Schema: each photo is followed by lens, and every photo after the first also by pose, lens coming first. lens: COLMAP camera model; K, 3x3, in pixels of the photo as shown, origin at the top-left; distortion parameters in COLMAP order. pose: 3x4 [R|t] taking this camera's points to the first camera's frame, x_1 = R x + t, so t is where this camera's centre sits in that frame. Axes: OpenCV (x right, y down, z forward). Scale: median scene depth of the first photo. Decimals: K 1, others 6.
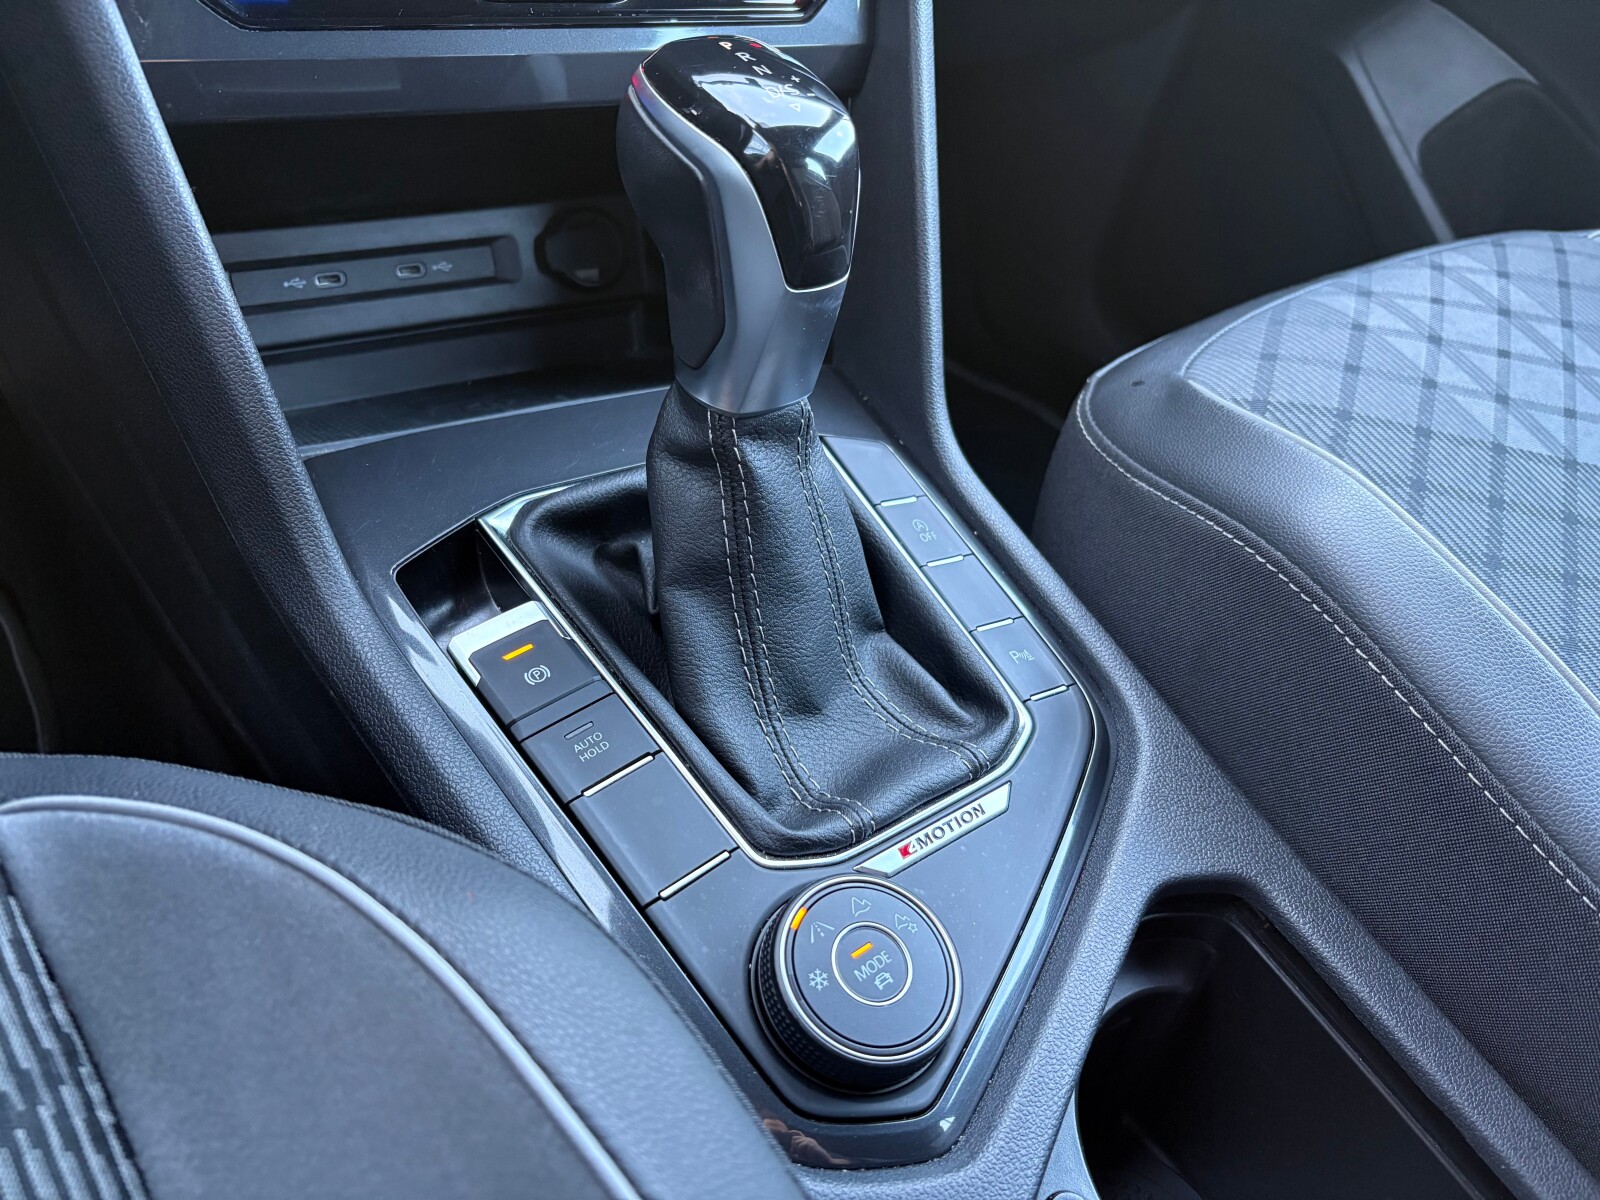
lens RADIAL K [[1228.2, 0, 795.5], [0, 1228.2, 611.5], [0, 0, 1]] dist [0.039545, -0.000363]
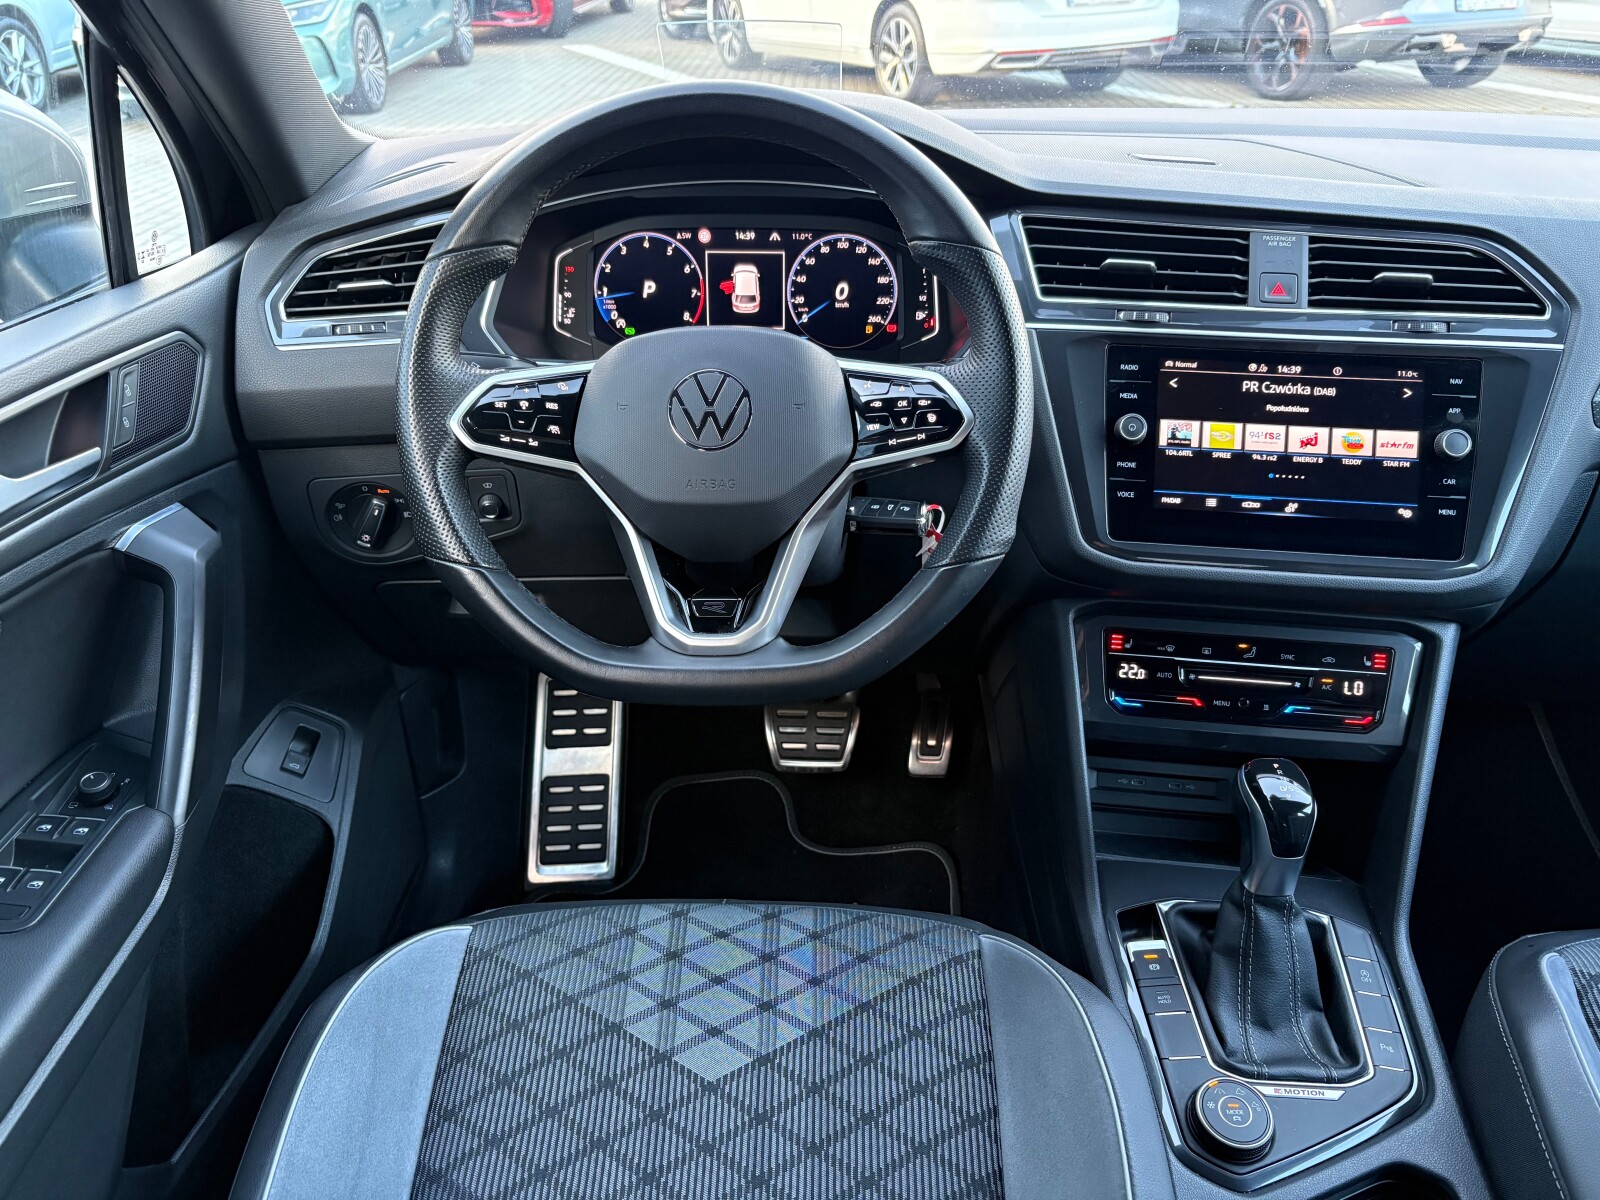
lens RADIAL K [[1231.2, 0, 803.1], [0, 1231.2, 608.7], [0, 0, 1]] dist [0.068122, -0.069164]
pose [[0.760509, 0.159875, -0.629338, 0.664343], [-0.335549, 0.926536, -0.170112, 0.040257], [0.555908, 0.340545, 0.758285, -1.457161]]
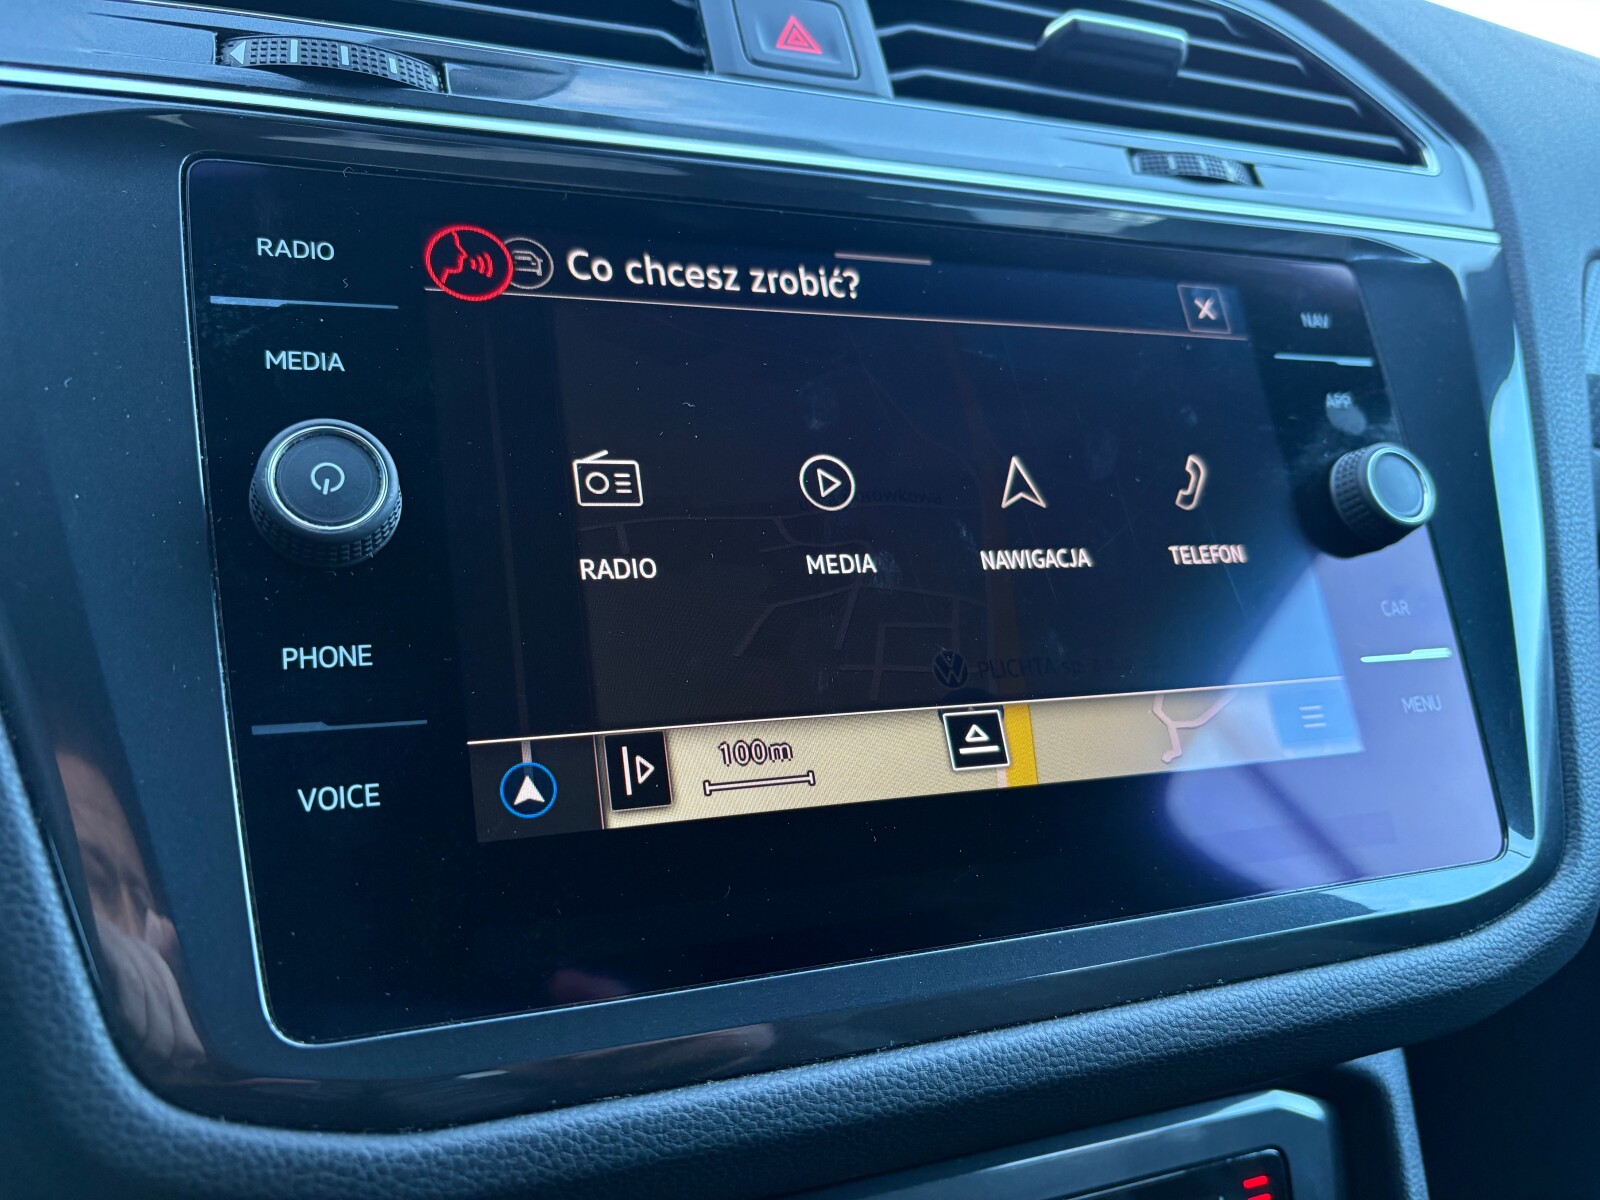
lens RADIAL K [[1280.2, 0, 807.0], [0, 1280.2, 598.5], [0, 0, 1]] dist [-0.008591, -0.004700]
pose [[0.978319, -0.059926, -0.198247, -0.090117], [-0.043931, 0.875397, -0.481405, -0.591771], [0.202393, 0.479676, 0.853784, 0.141792]]
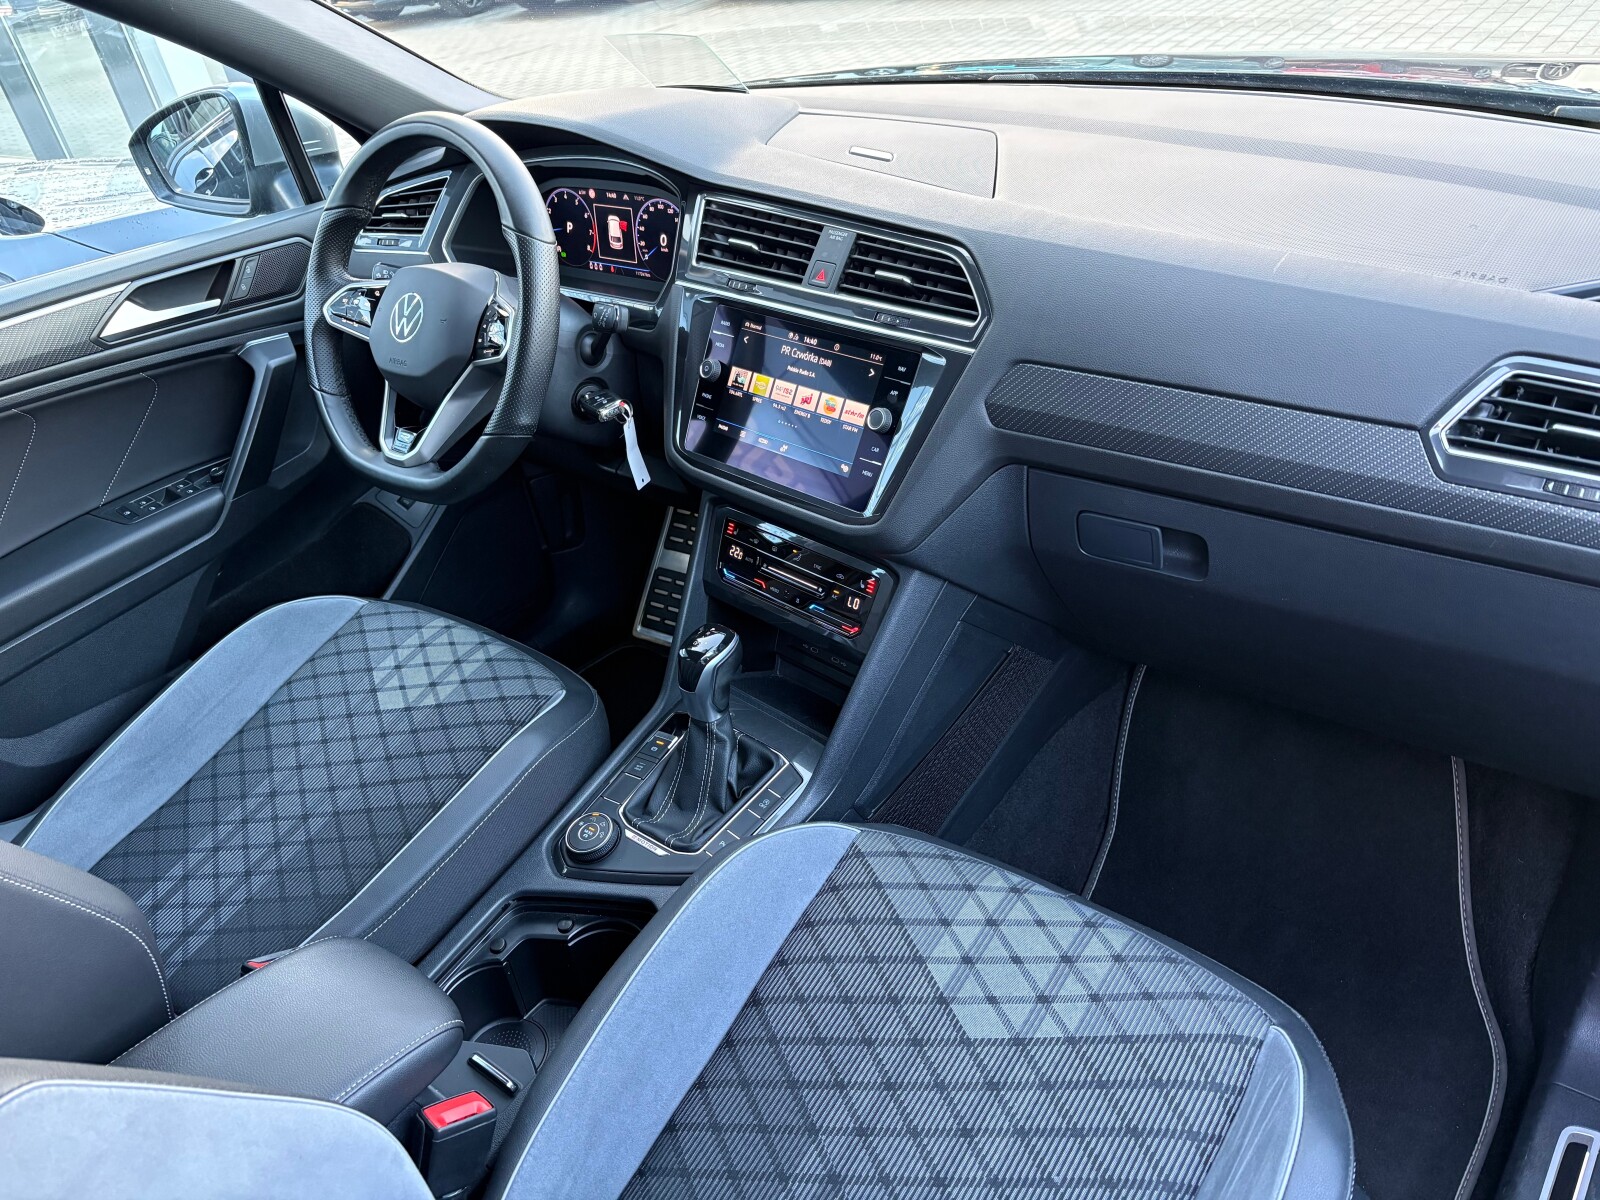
lens RADIAL K [[1228.2, 0, 795.5], [0, 1228.2, 611.5], [0, 0, 1]] dist [0.039545, -0.000363]
pose [[0.192063, 0.368662, -0.909505, 2.702960], [-0.537290, 0.815028, 0.216906, -1.157183], [0.821238, 0.447009, 0.354615, -0.131005]]
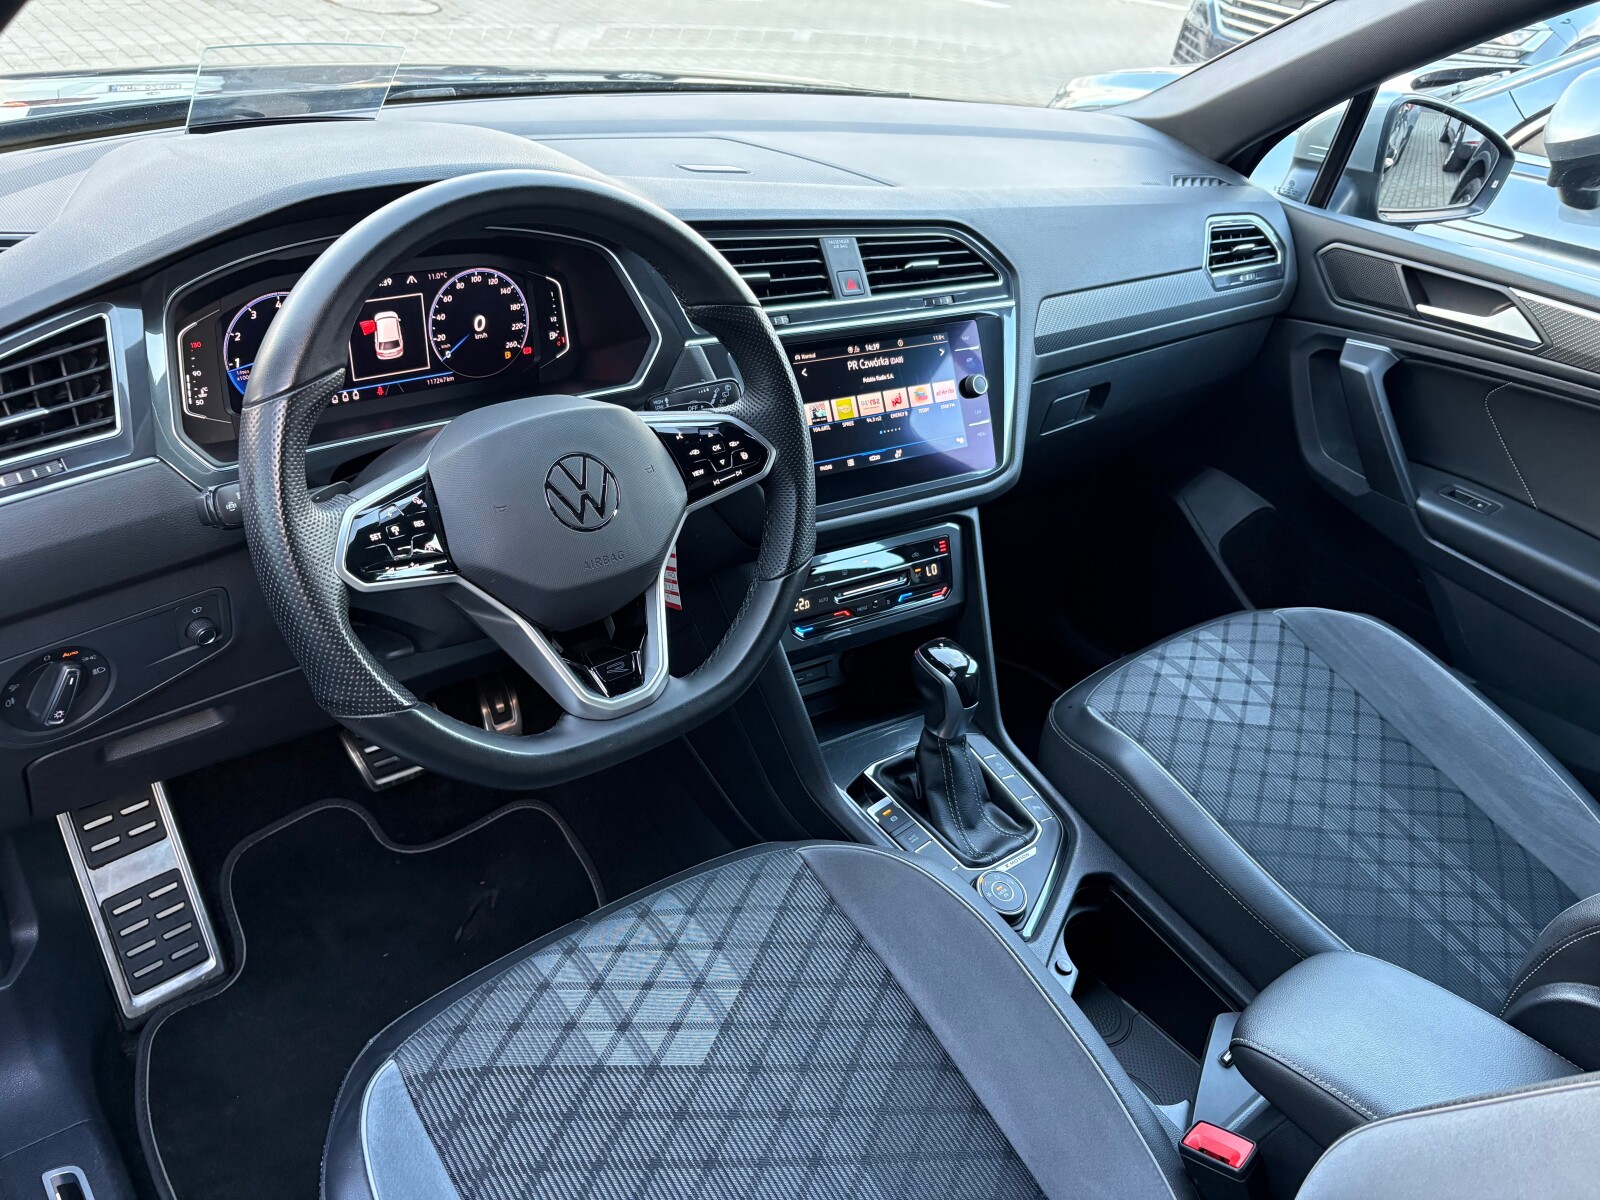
lens RADIAL K [[1221.8, 0, 800.0], [0, 1221.8, 600.0], [0, 0, 1]] dist [0.093070, -0.114288]
pose [[0.998320, -0.057211, -0.009209, -0.352925], [0.054933, 0.984946, -0.163901, -0.003291], [0.018448, 0.163120, 0.986434, -2.145312]]
